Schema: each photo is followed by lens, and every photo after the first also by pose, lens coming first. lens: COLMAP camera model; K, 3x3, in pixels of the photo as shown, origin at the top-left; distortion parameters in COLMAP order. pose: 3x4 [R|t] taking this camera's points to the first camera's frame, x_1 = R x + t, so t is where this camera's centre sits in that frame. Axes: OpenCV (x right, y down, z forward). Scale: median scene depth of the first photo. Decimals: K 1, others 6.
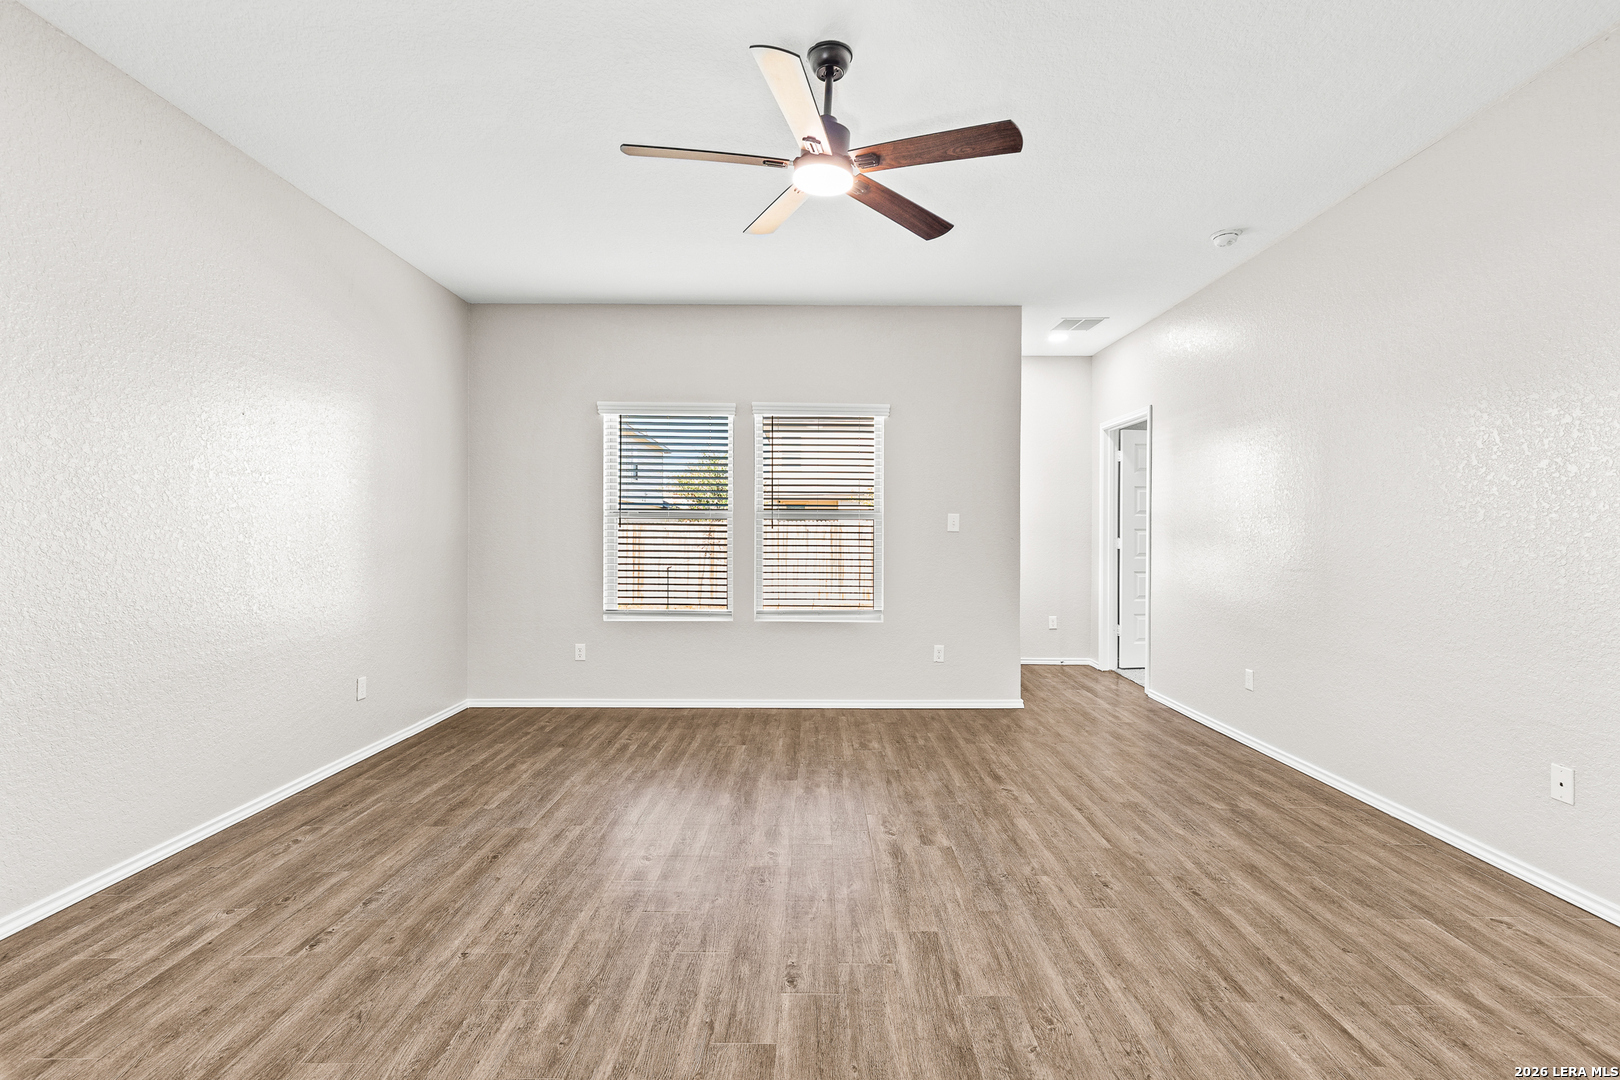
lens RADIAL K [[732.0, 0, 811.3], [0, 732.0, 534.5], [0, 0, 1]] dist [0.007246, -0.001225]
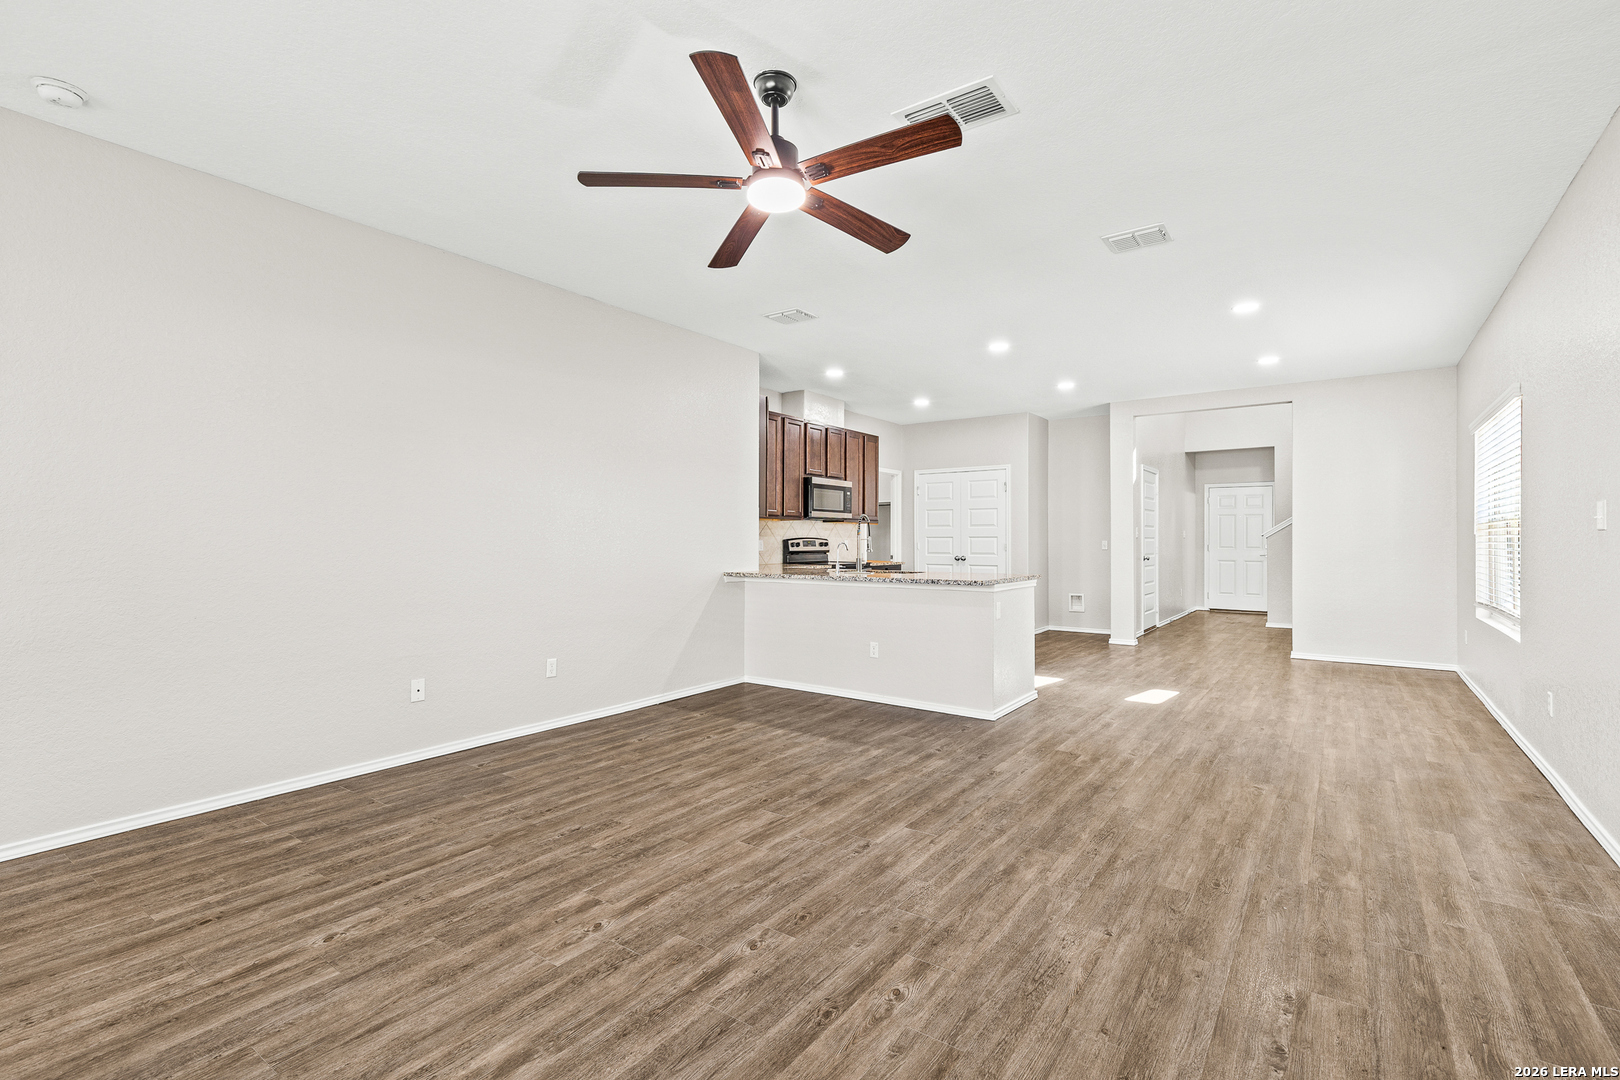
lens RADIAL K [[732.0, 0, 825.3], [0, 732.0, 536.5], [0, 0, 1]] dist [0.007246, -0.001225]
pose [[-0.819828, -0.001555, 0.572607, -0.514774], [-0.003196, 0.999993, -0.001860, -0.000020], [-0.572600, -0.003355, -0.819828, 1.459828]]
